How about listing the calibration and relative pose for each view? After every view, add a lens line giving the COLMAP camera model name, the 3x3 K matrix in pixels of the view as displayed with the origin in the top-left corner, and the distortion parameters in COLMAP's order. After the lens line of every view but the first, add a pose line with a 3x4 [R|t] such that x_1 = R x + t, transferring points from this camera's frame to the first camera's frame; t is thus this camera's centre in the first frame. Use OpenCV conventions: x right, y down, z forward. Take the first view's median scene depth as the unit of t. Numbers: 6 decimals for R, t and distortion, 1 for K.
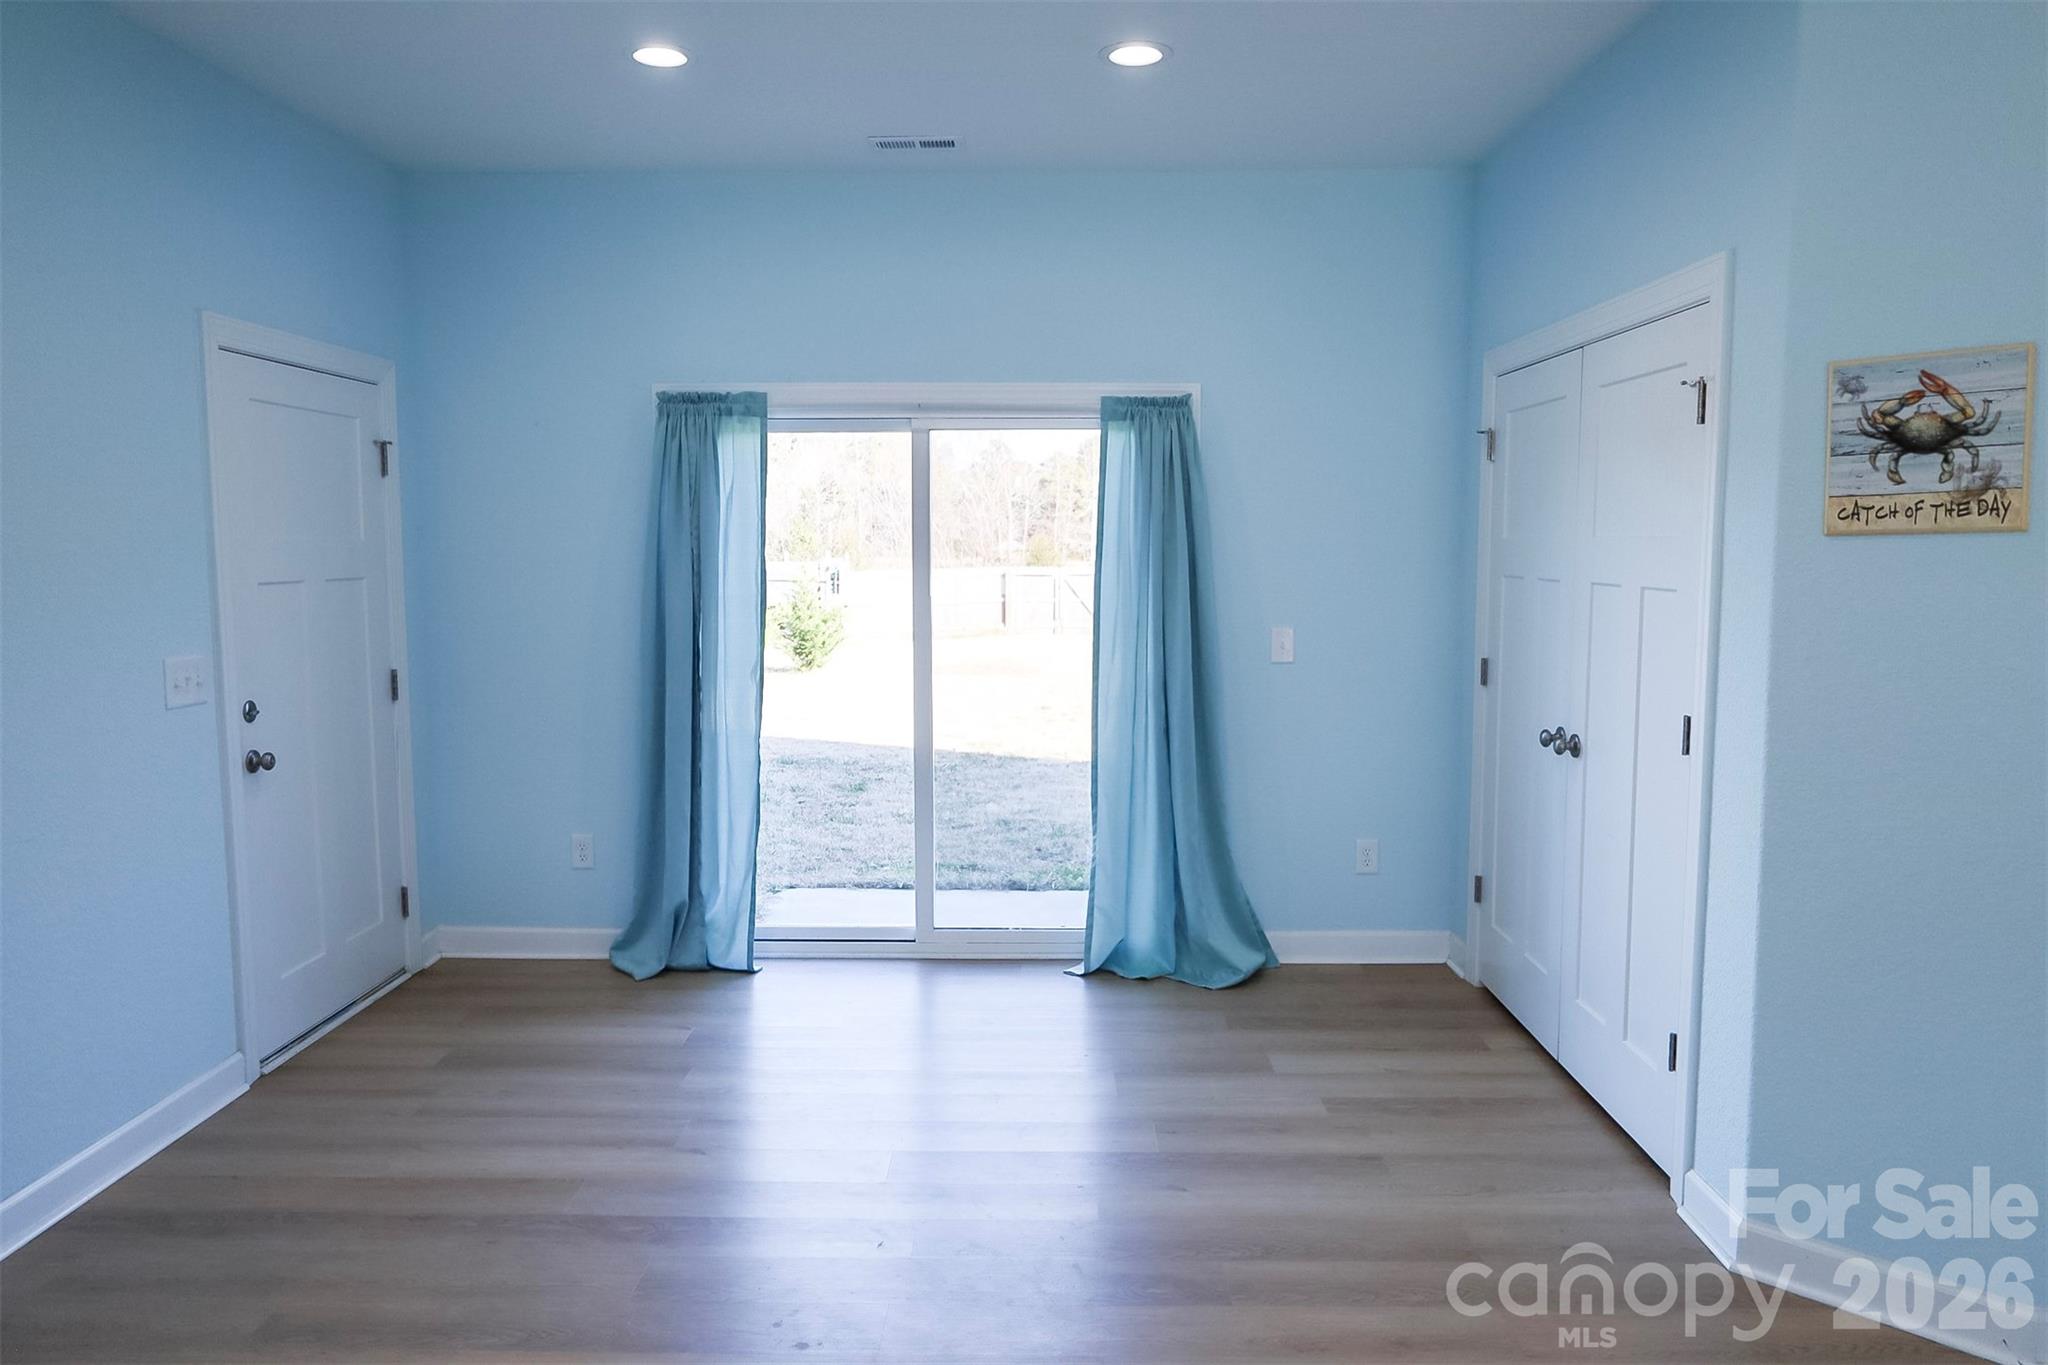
lens RADIAL K [[1399.9, 0, 1024.0], [0, 1399.9, 682.5], [0, 0, 1]] dist [-0.009039, -0.003469]
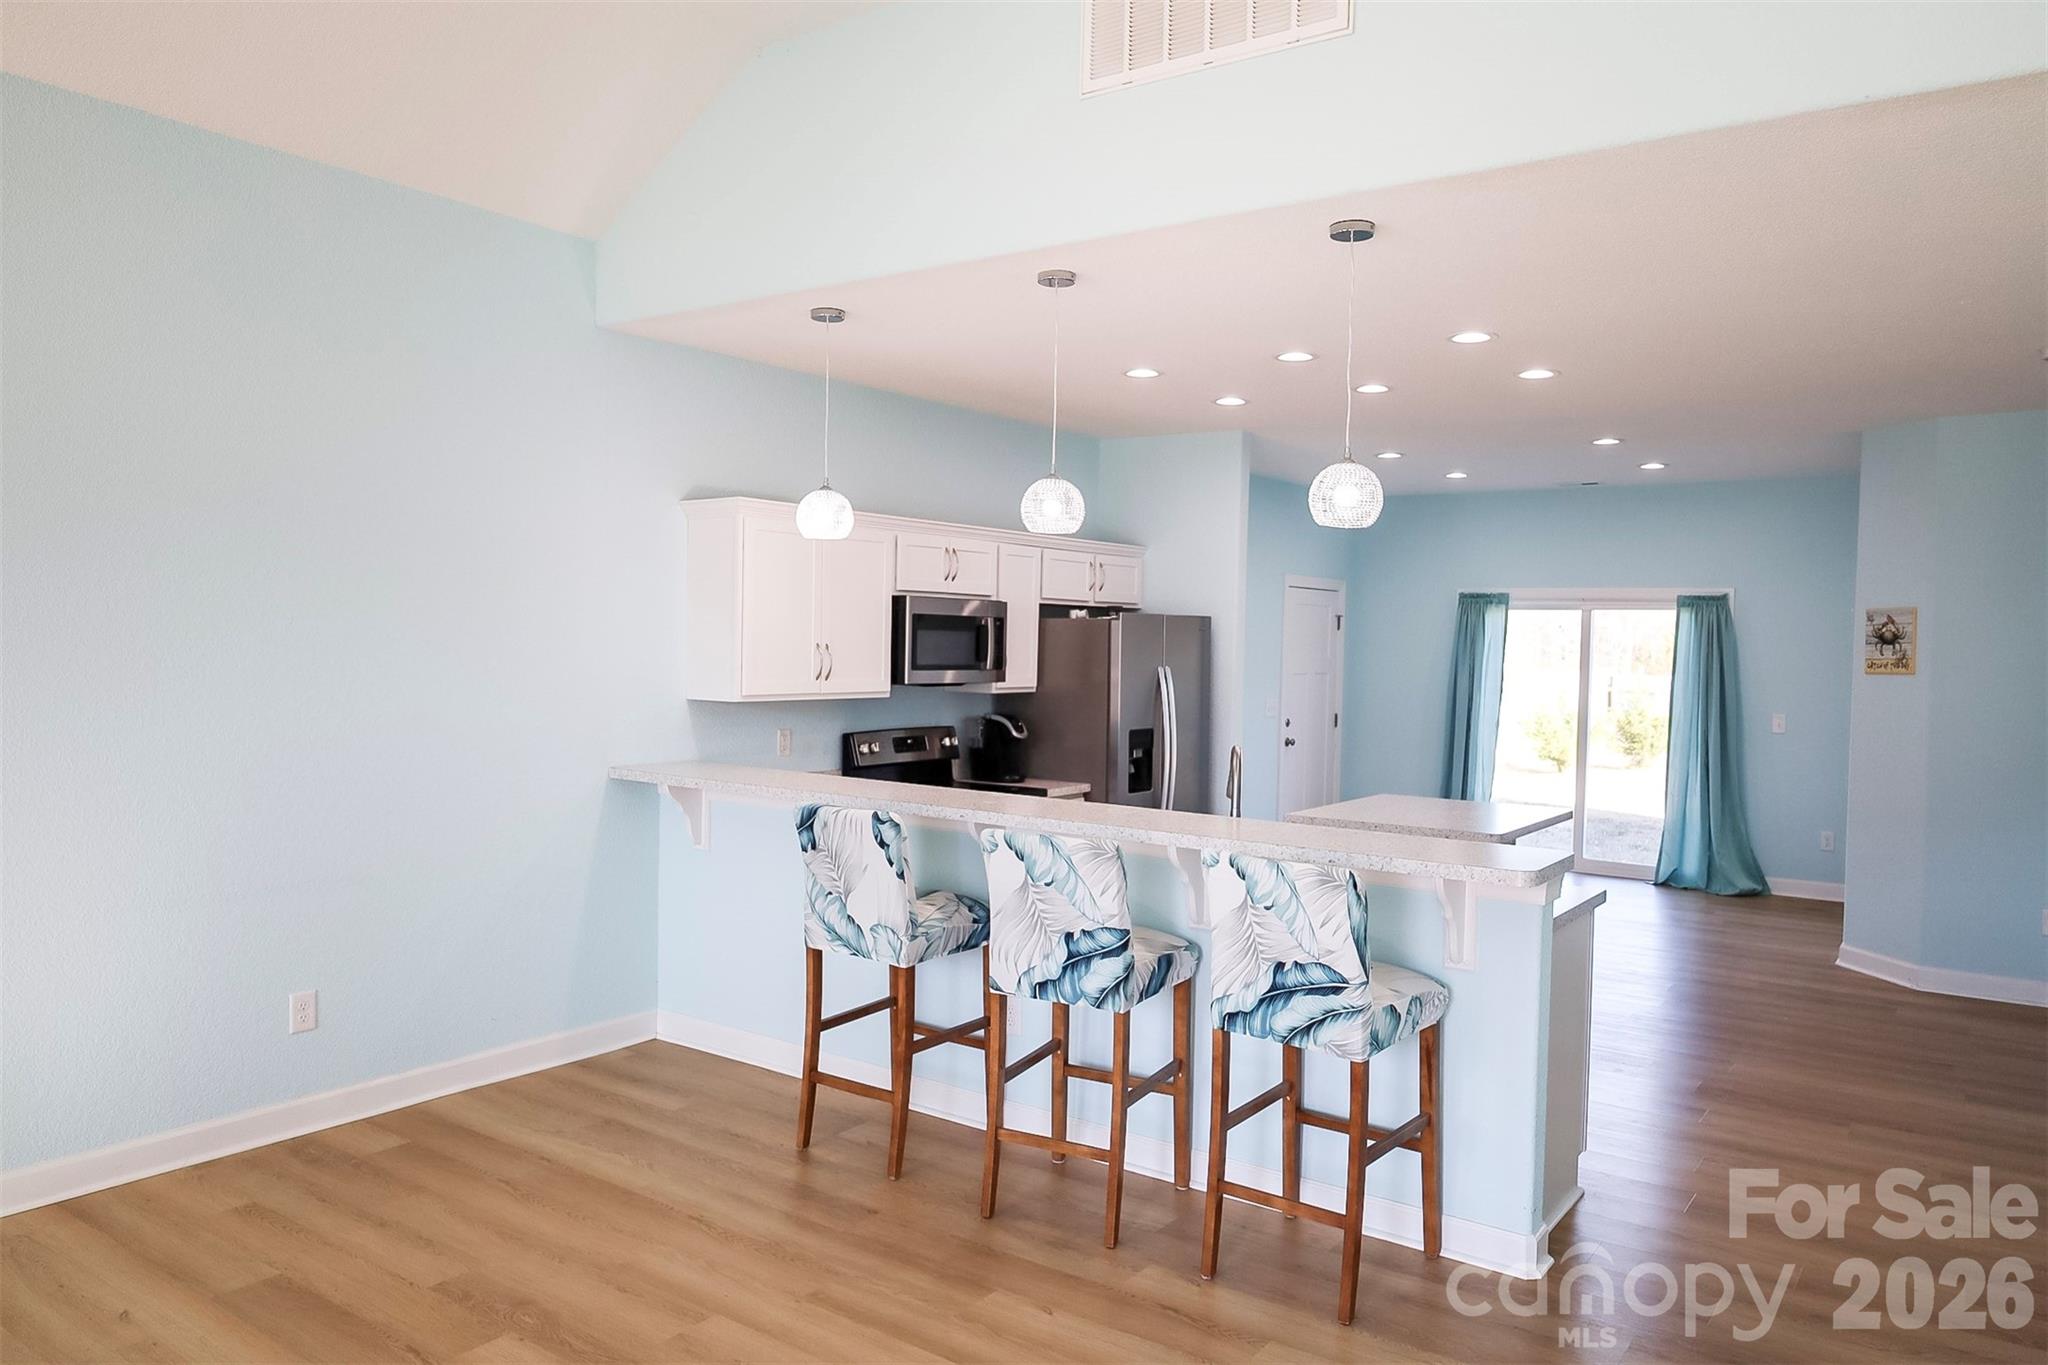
lens RADIAL K [[1396.0, 0, 1037.4], [0, 1396.0, 682.9], [0, 0, 1]] dist [-0.001959, -0.001190]
pose [[0.825987, 0.034981, -0.562603, 0.427790], [-0.077100, 0.995703, -0.051285, 0.095355], [0.558392, 0.085738, 0.825135, -1.159918]]
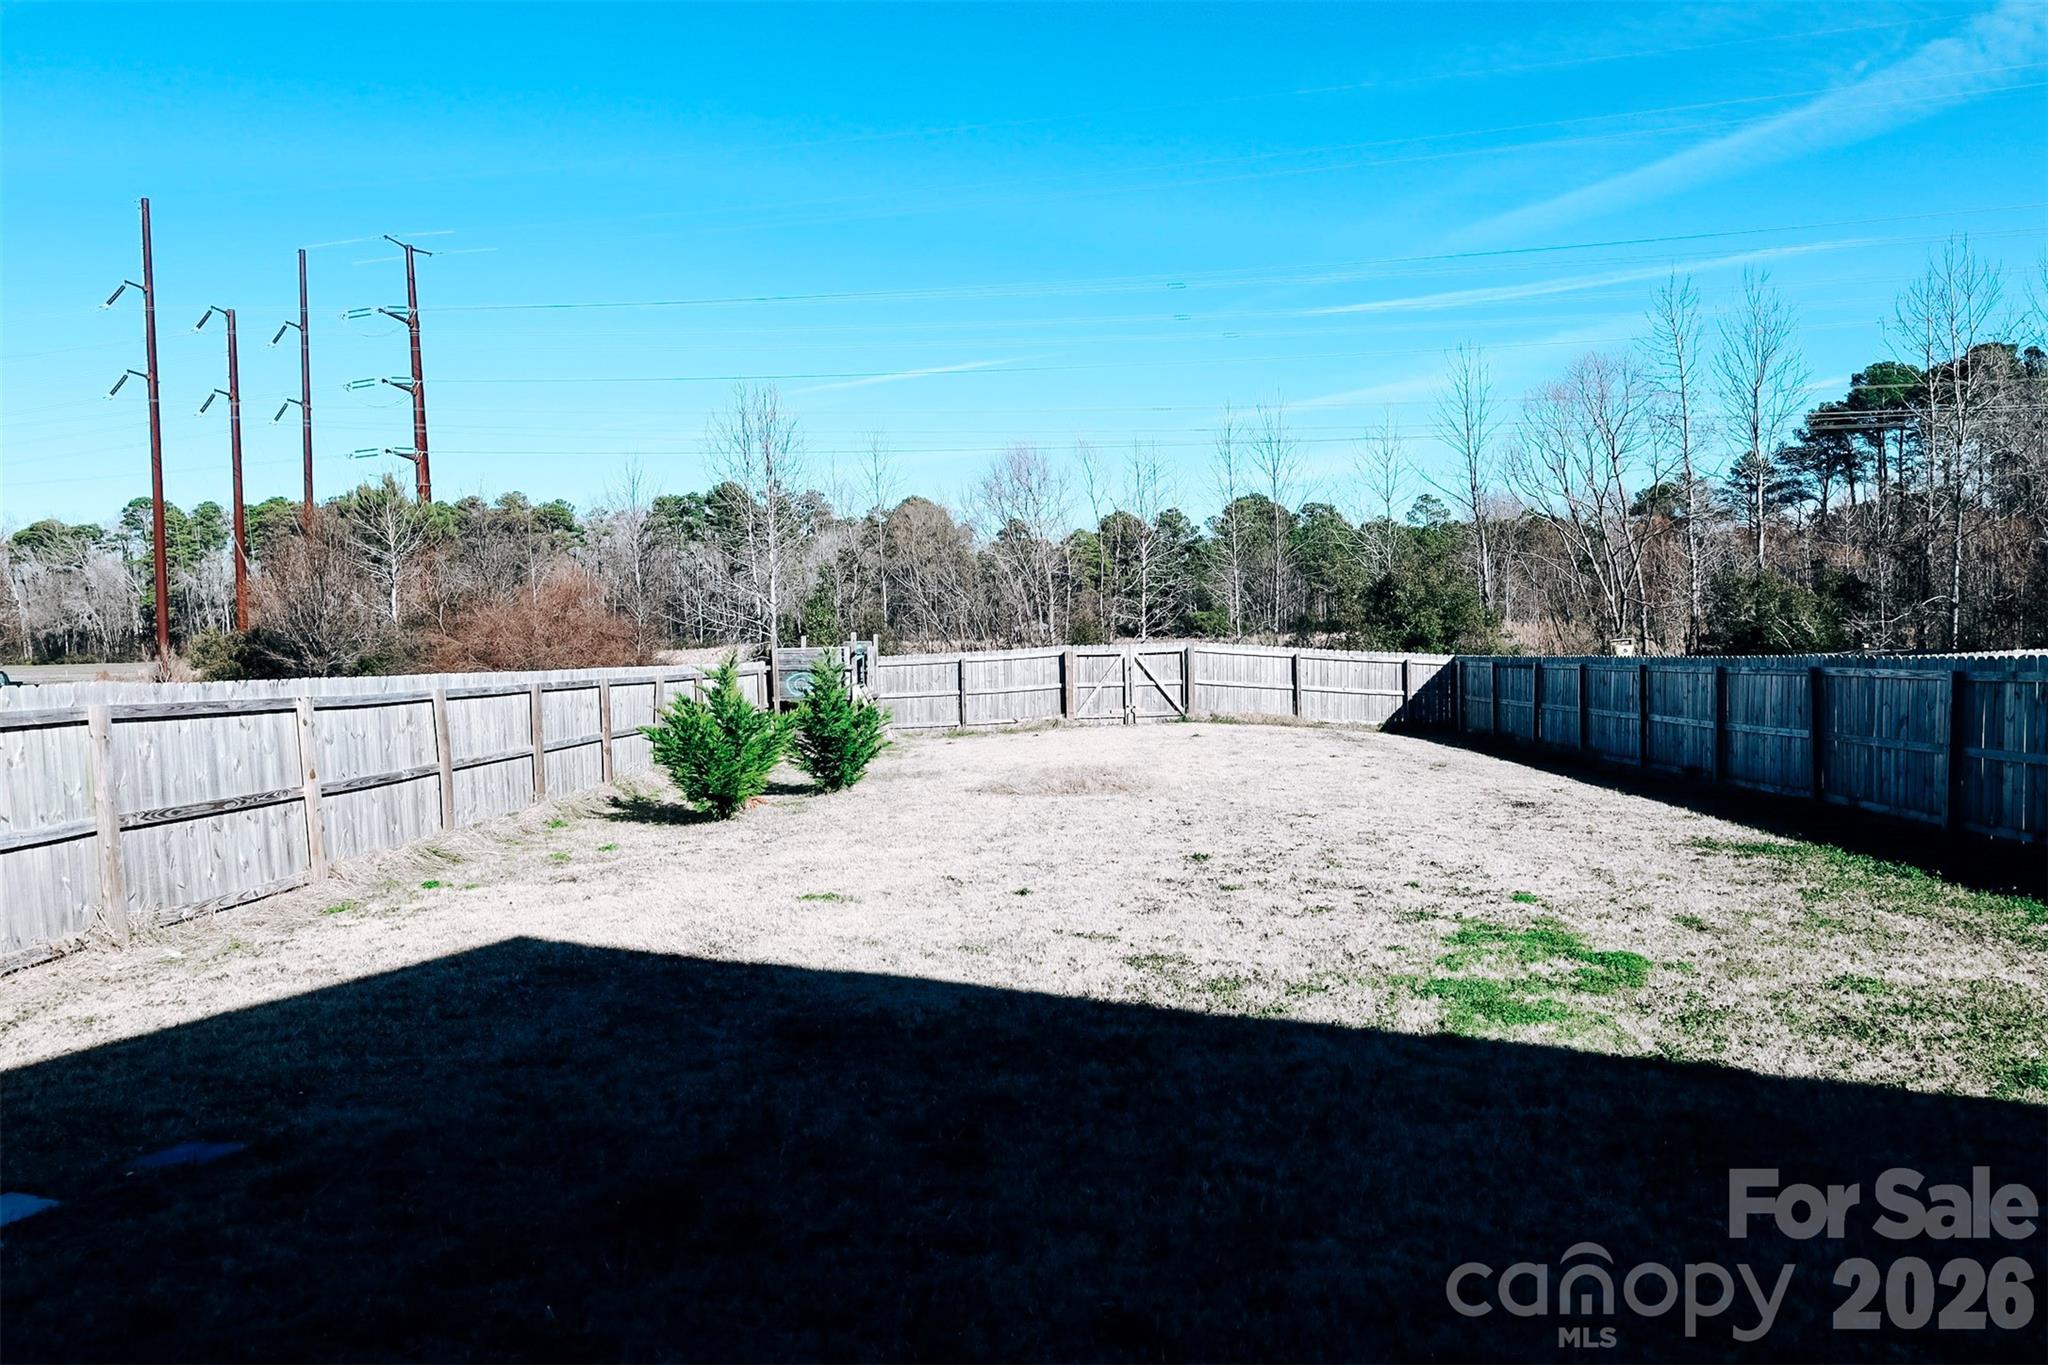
lens RADIAL K [[1399.9, 0, 1024.0], [0, 1399.9, 682.5], [0, 0, 1]] dist [-0.009039, -0.003469]
pose [[0.999626, -0.024288, -0.012552, -0.232912], [0.023527, 0.998062, -0.057613, -0.113149], [0.013927, 0.057296, 0.998260, 1.391937]]
